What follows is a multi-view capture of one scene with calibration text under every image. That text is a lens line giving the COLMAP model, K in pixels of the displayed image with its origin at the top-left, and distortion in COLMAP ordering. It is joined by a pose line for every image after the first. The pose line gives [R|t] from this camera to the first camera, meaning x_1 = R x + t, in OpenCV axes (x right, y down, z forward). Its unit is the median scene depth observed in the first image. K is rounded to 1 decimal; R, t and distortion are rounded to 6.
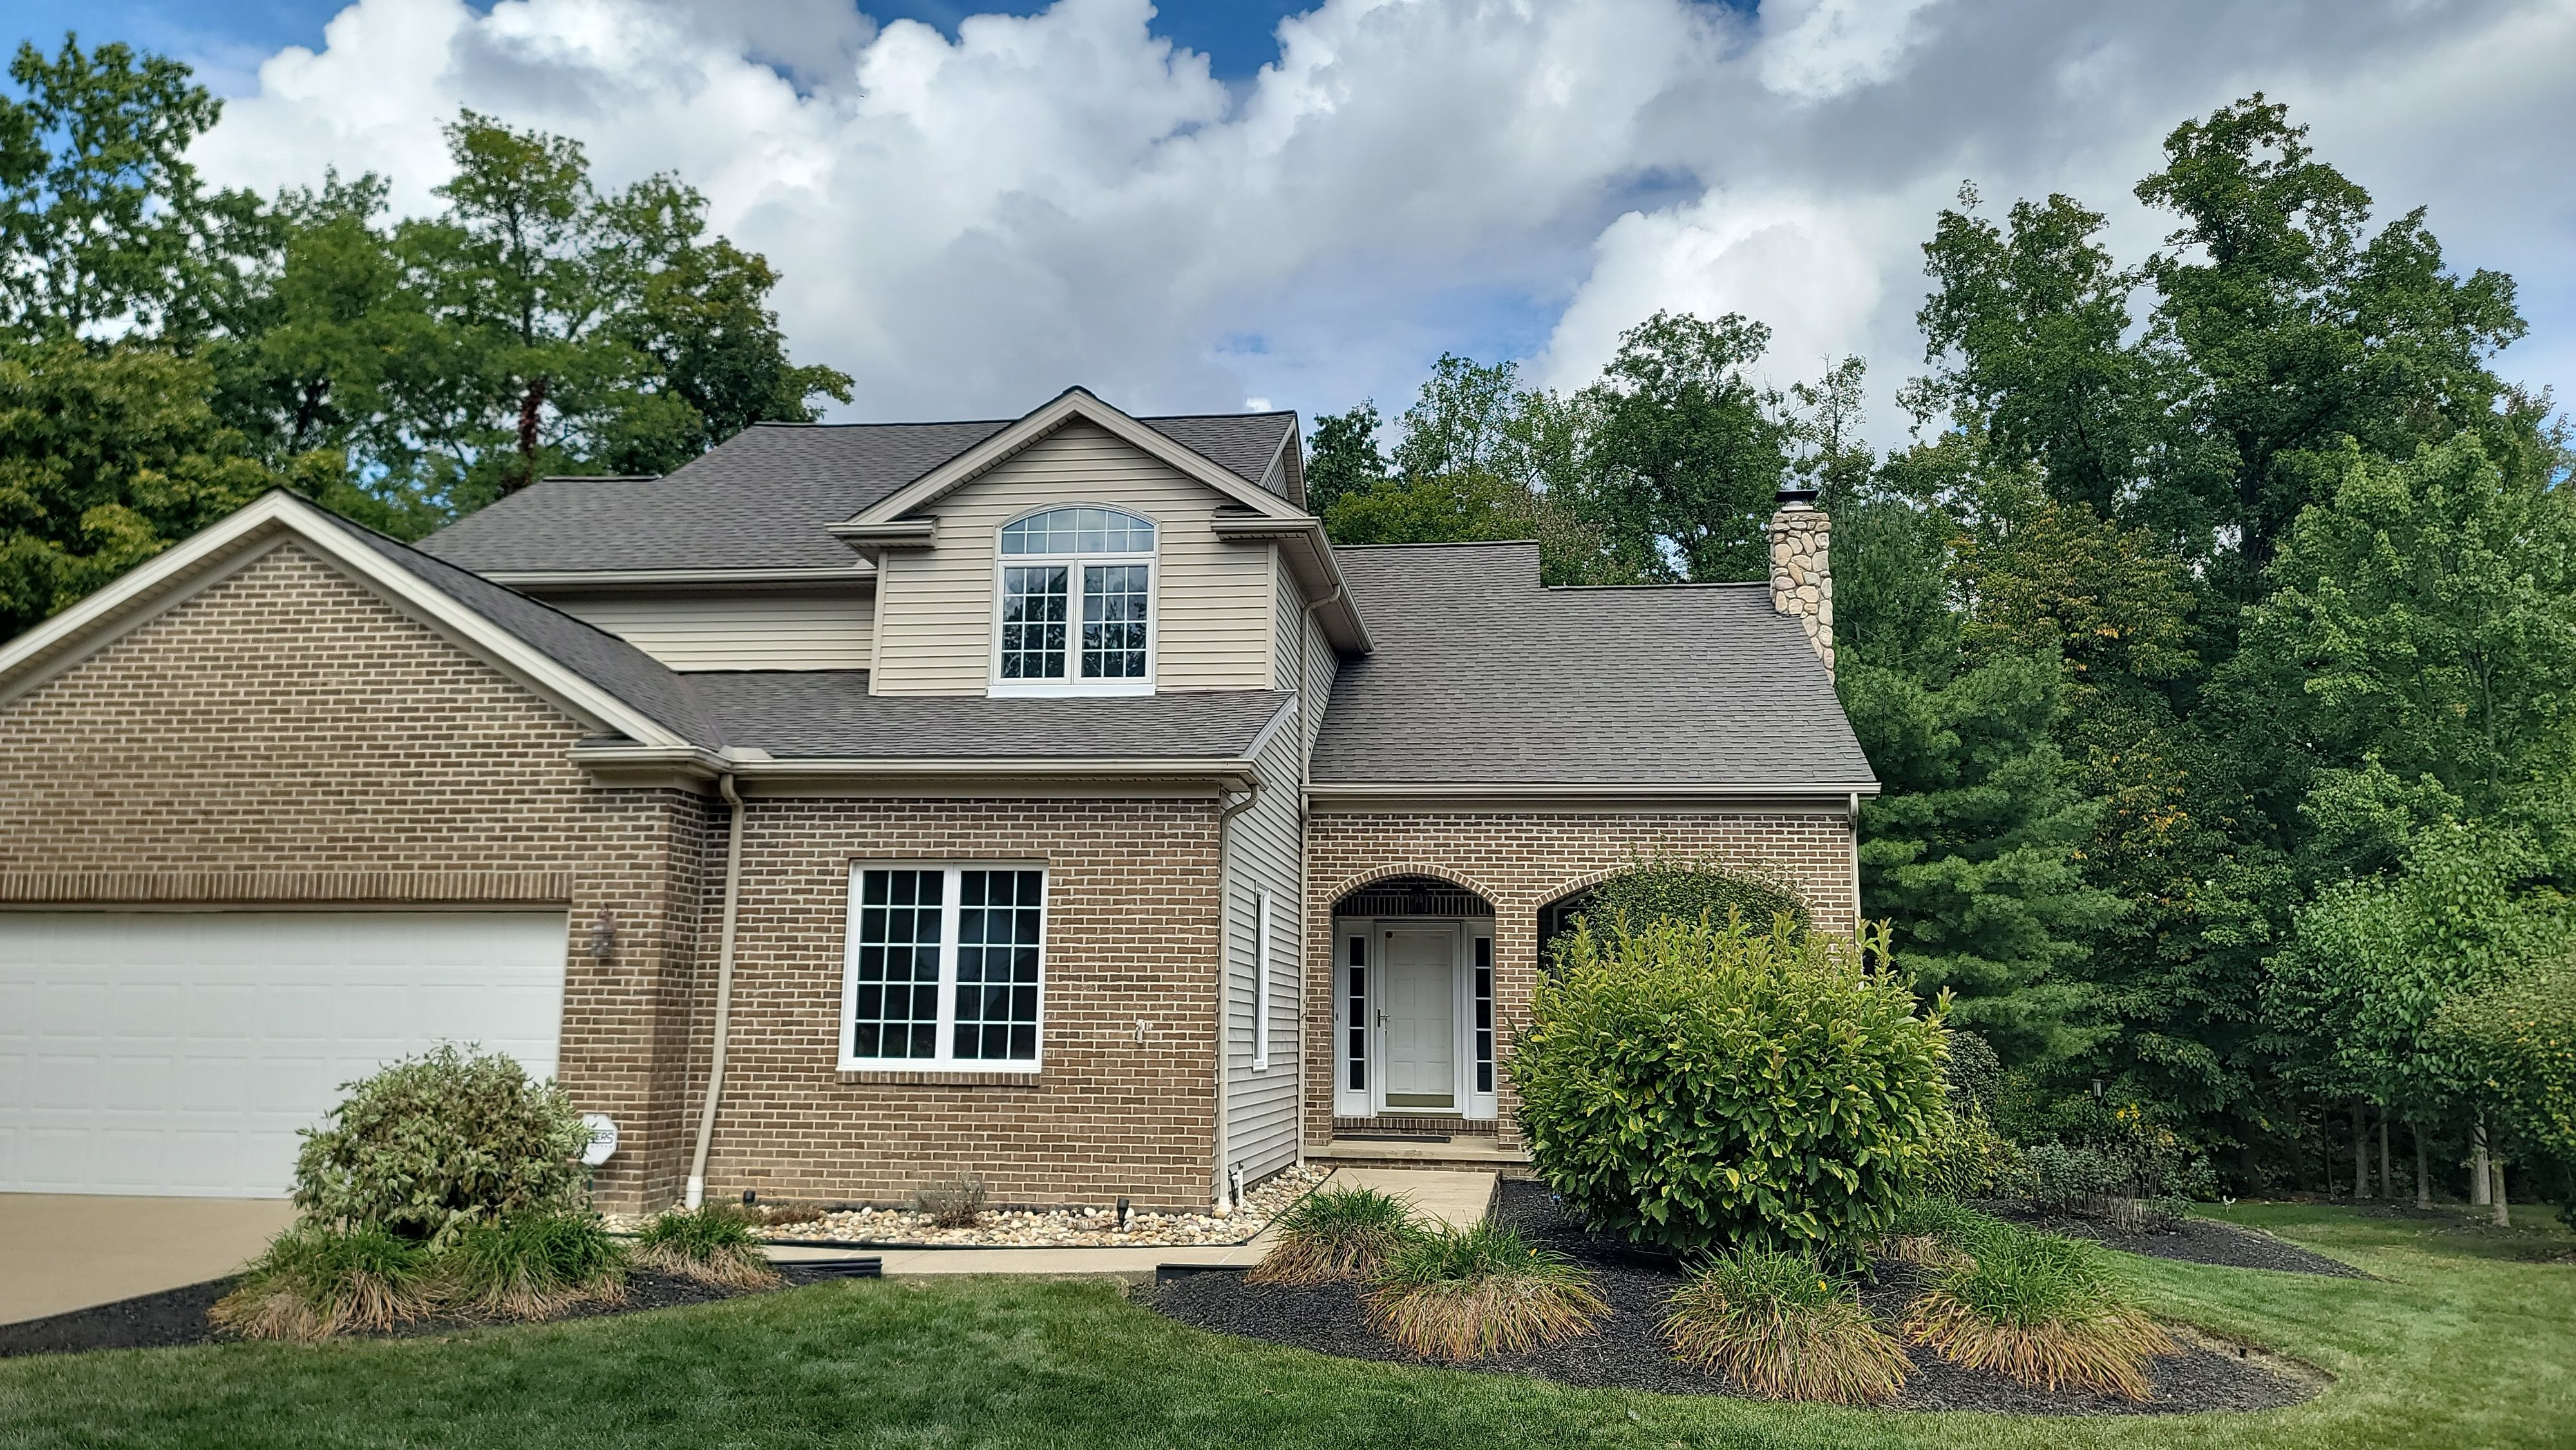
lens RADIAL K [[1875.7, 0, 1255.5], [0, 1875.7, 691.1], [0, 0, 1]] dist [0.056375, -0.045070]
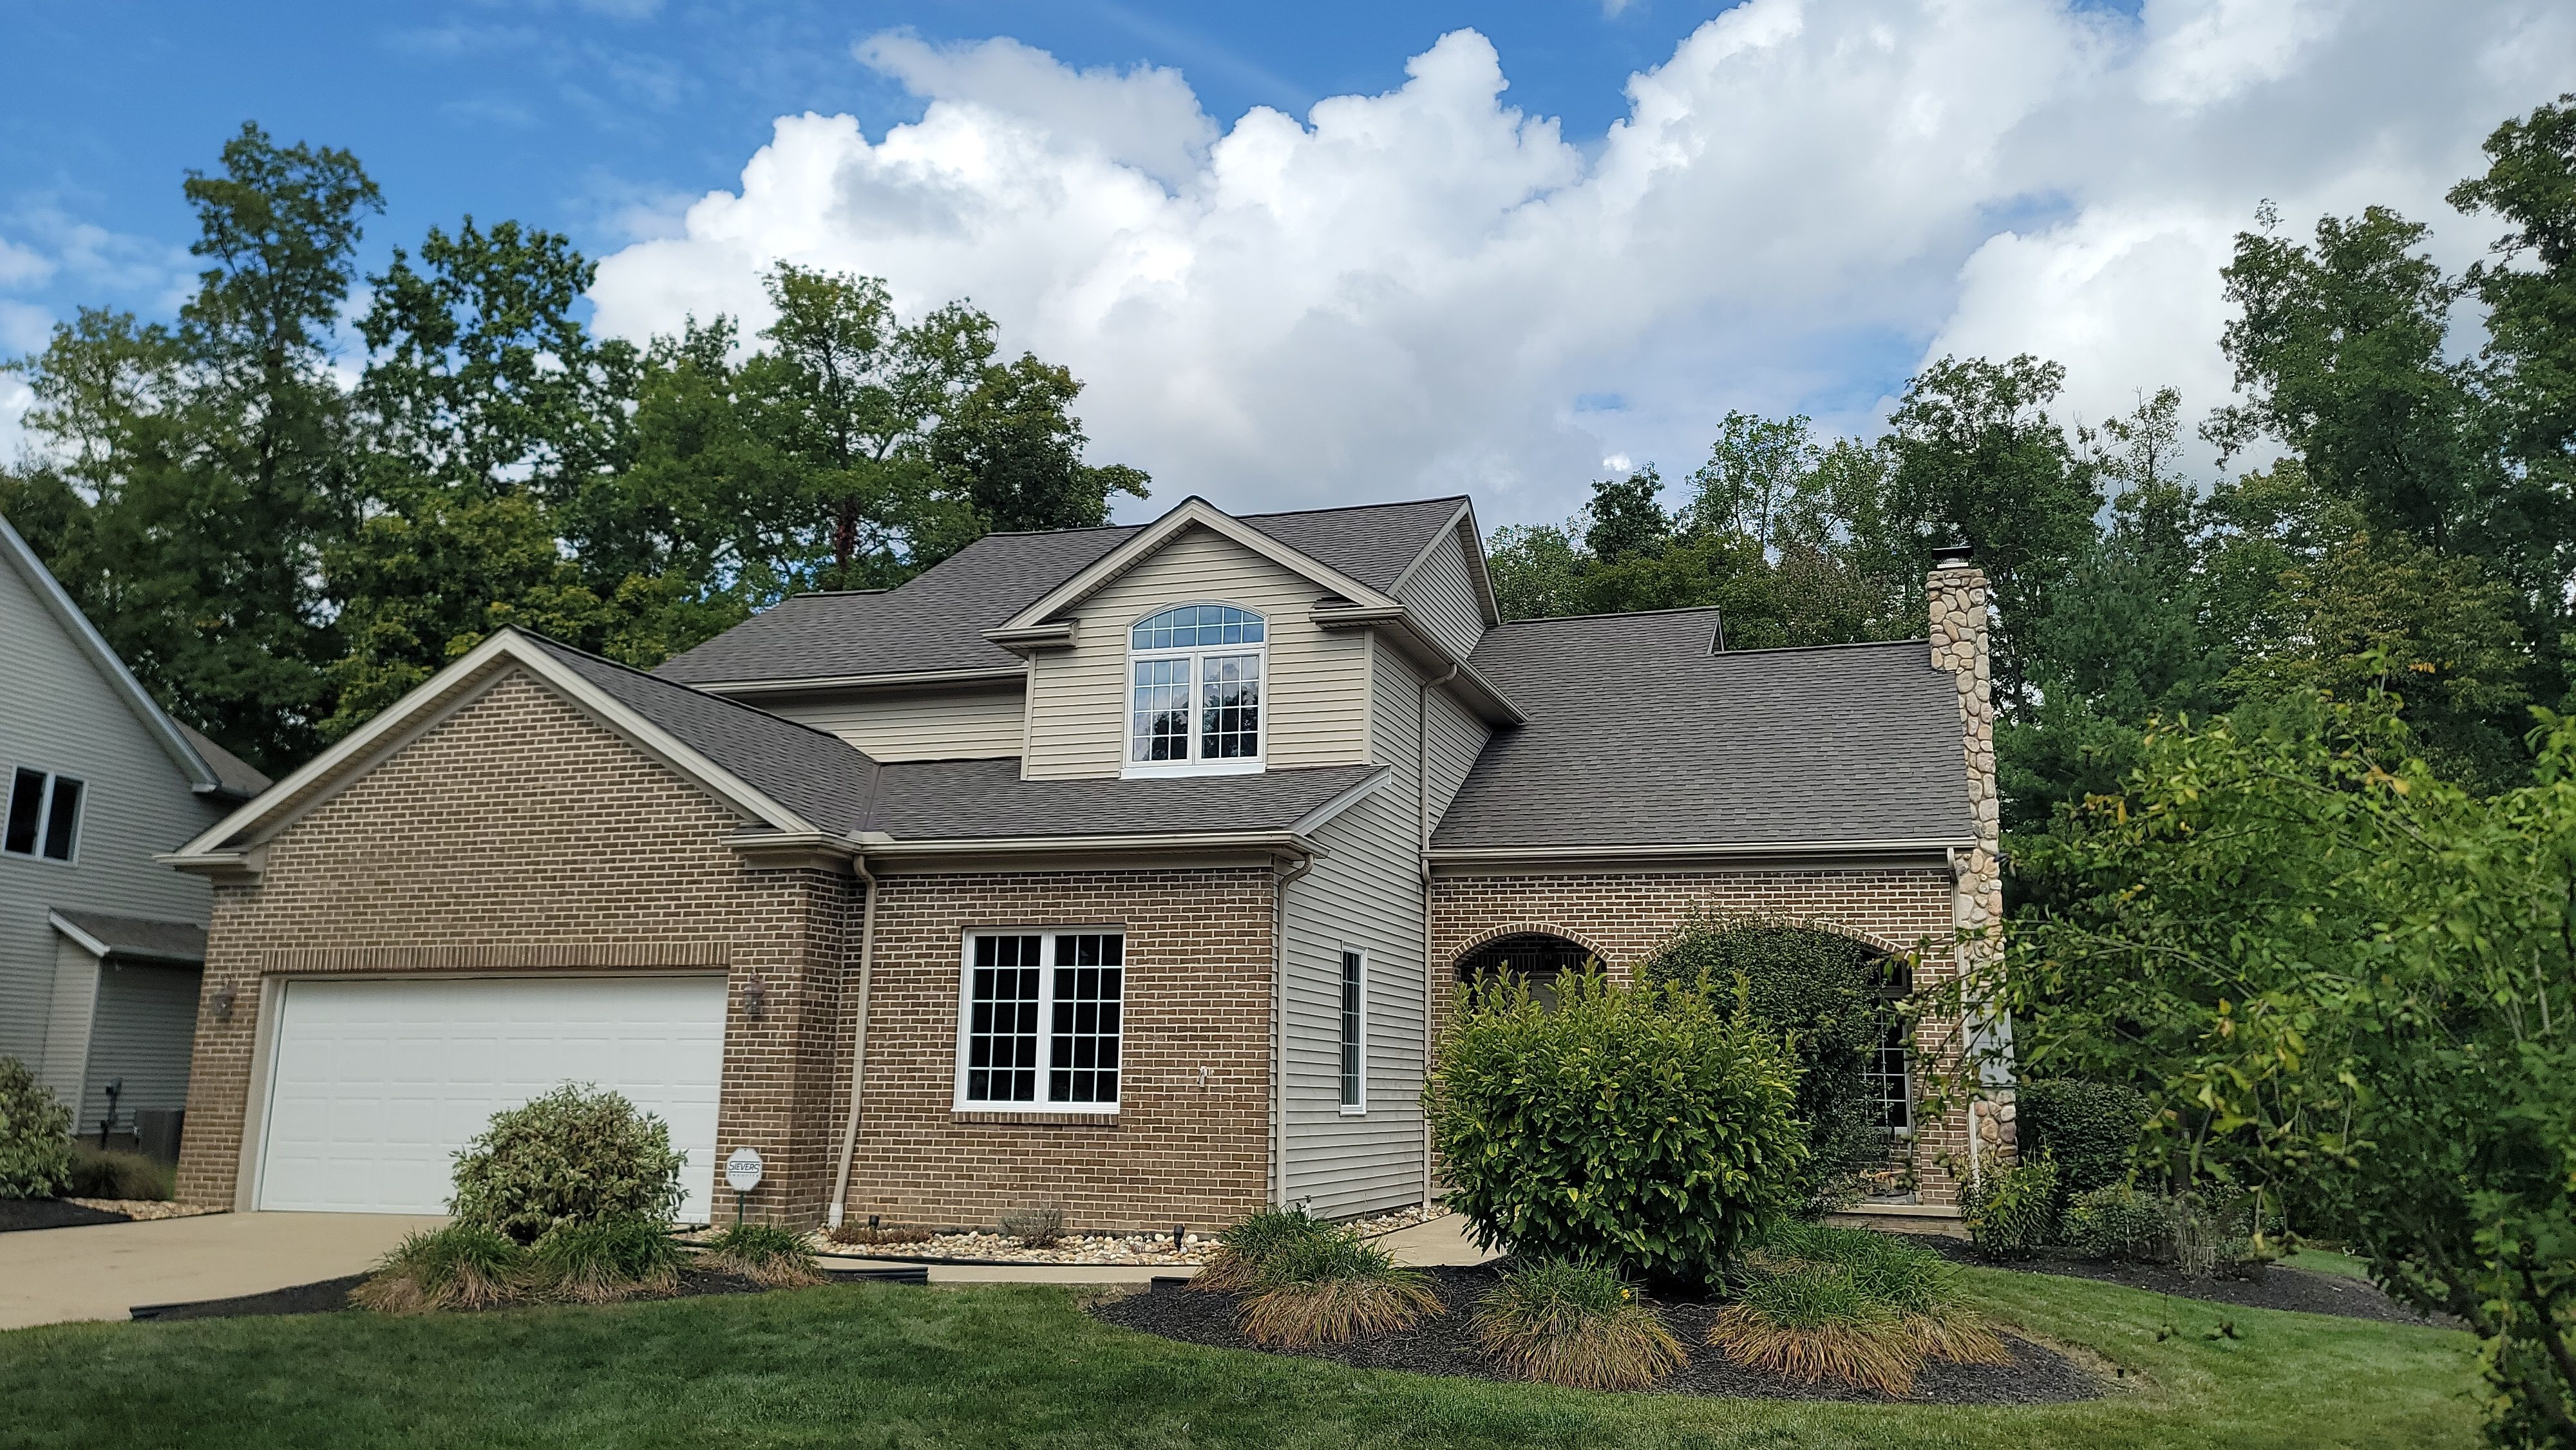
lens RADIAL K [[1854.0, 0, 1288.0], [0, 1854.0, 725.0], [0, 0, 1]] dist [0.061606, -0.050086]
pose [[0.983765, -0.034882, -0.176042, 0.184689], [0.031890, 0.999295, -0.019799, -0.004814], [0.176608, 0.013863, 0.984184, -0.081771]]
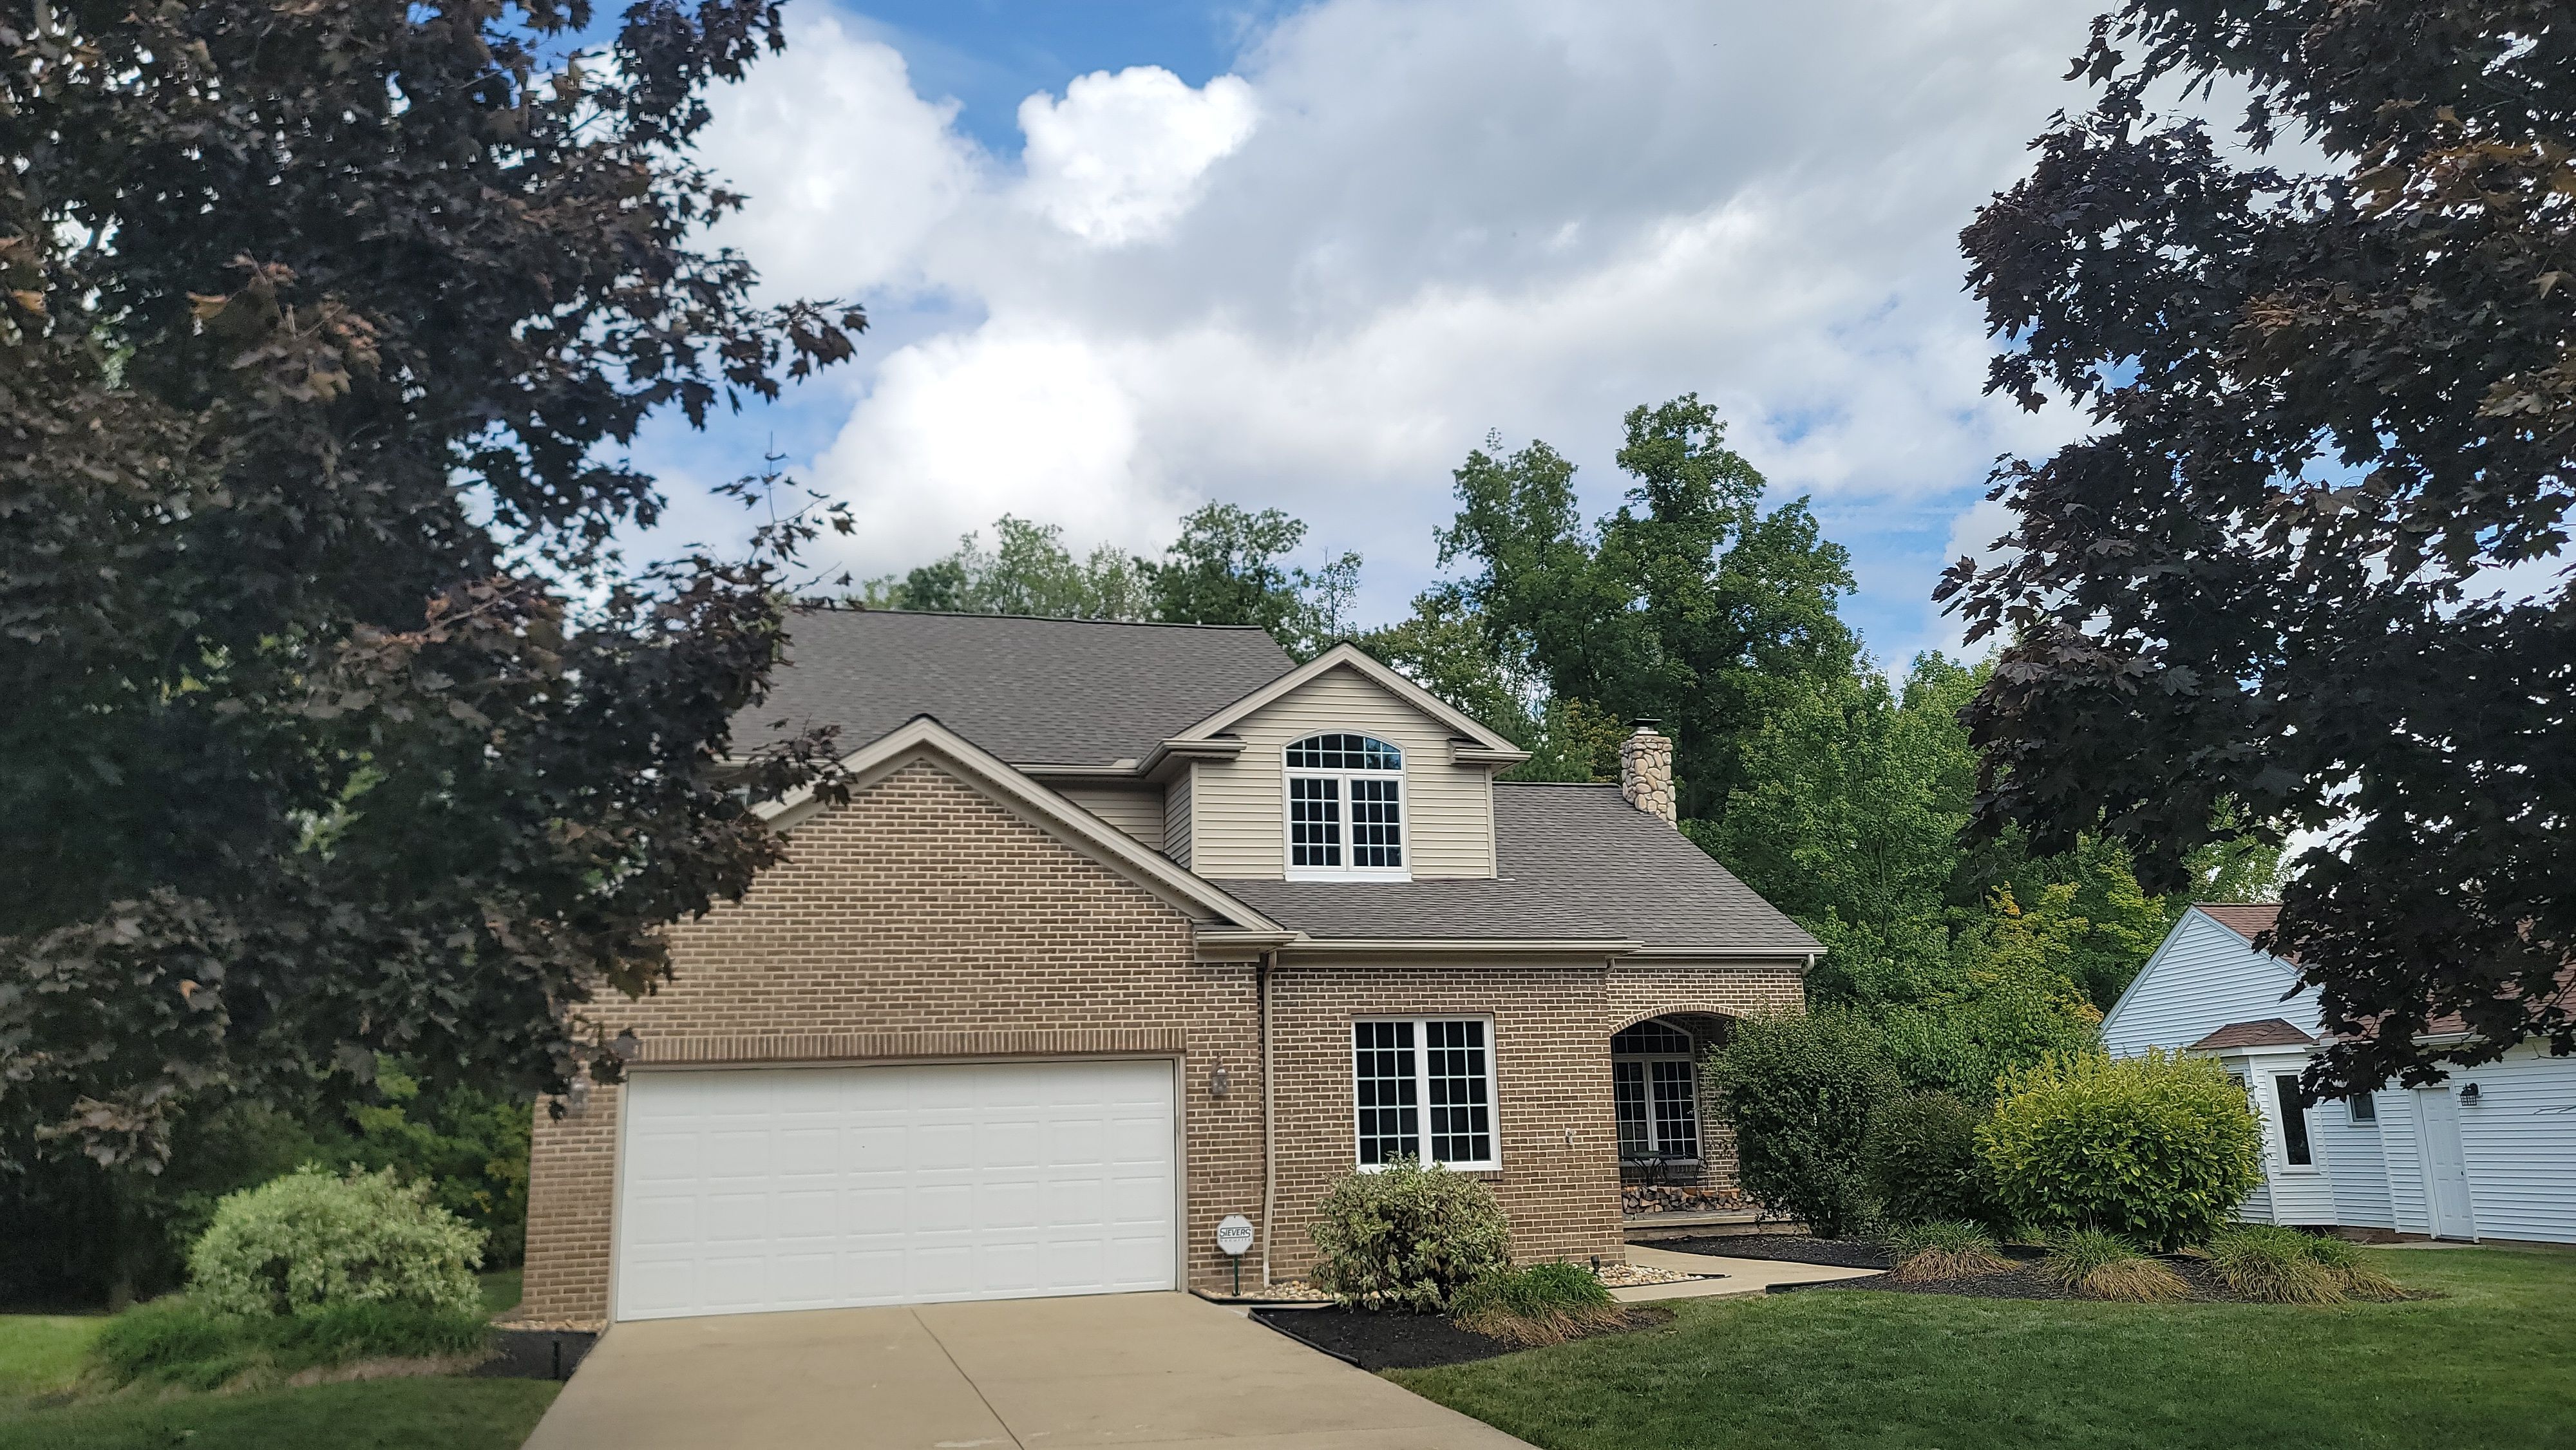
lens RADIAL K [[1854.0, 0, 1288.0], [0, 1854.0, 725.0], [0, 0, 1]] dist [0.061606, -0.050086]
pose [[0.920478, 0.044289, 0.388277, -0.780807], [-0.026630, 0.998356, -0.050748, -0.047384], [-0.389887, 0.036372, 0.920144, -0.199351]]
